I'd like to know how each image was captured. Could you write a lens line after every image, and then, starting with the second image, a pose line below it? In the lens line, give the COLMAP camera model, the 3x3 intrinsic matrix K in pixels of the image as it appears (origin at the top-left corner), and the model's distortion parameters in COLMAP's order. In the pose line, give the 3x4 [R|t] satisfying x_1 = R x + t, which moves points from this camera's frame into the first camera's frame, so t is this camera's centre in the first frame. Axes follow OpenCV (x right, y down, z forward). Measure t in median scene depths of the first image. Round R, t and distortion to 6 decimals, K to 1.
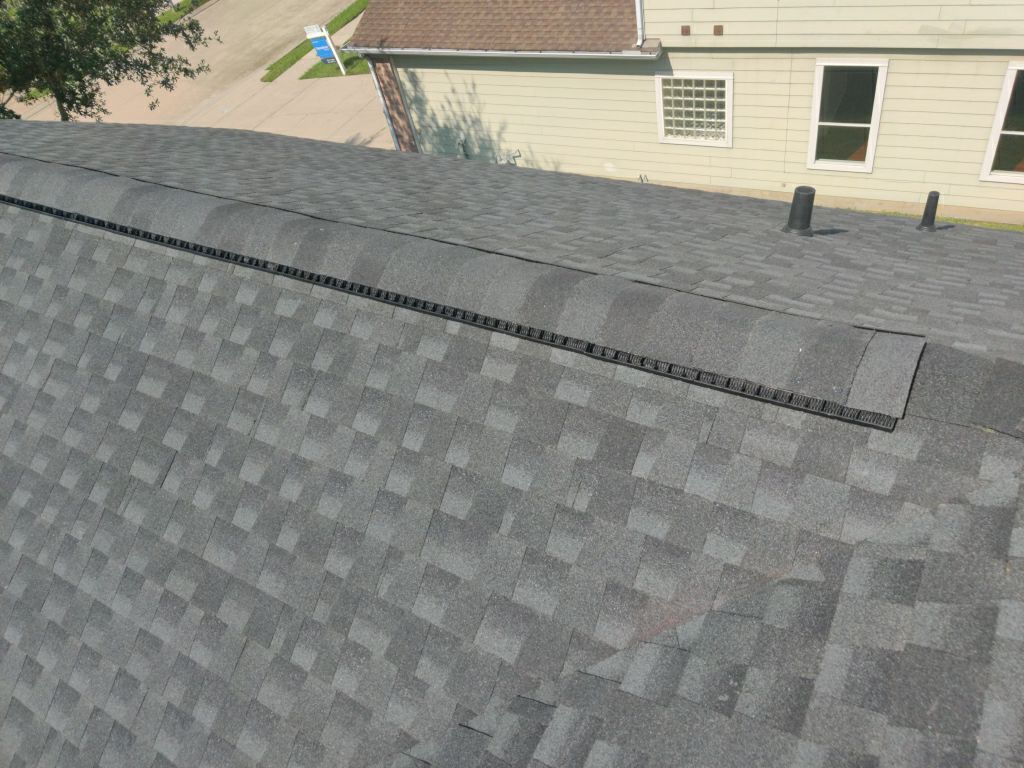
lens RADIAL K [[770.5, 0, 514.4], [0, 770.5, 377.4], [0, 0, 1]] dist [0.040098, -0.030957]
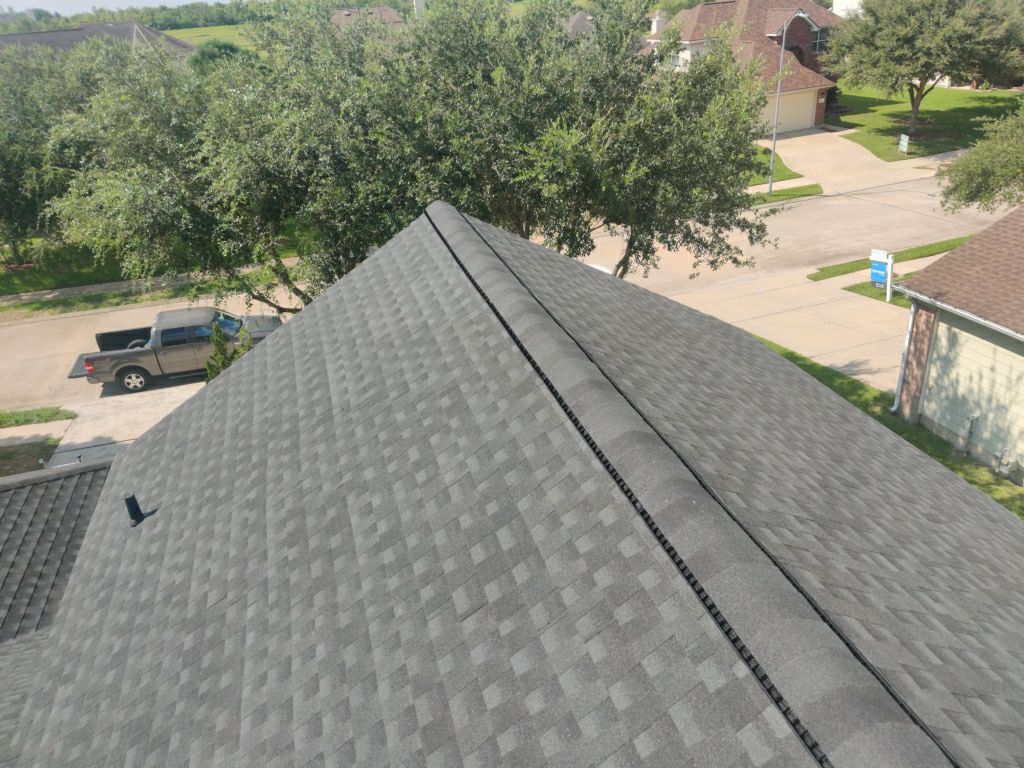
lens RADIAL K [[770.5, 0, 525.0], [0, 770.5, 370.9], [0, 0, 1]] dist [0.040098, -0.030957]
pose [[0.732050, 0.424141, -0.533111, 0.067372], [-0.530316, 0.846006, -0.055132, -0.150418], [0.427632, 0.323077, 0.844247, -0.054490]]
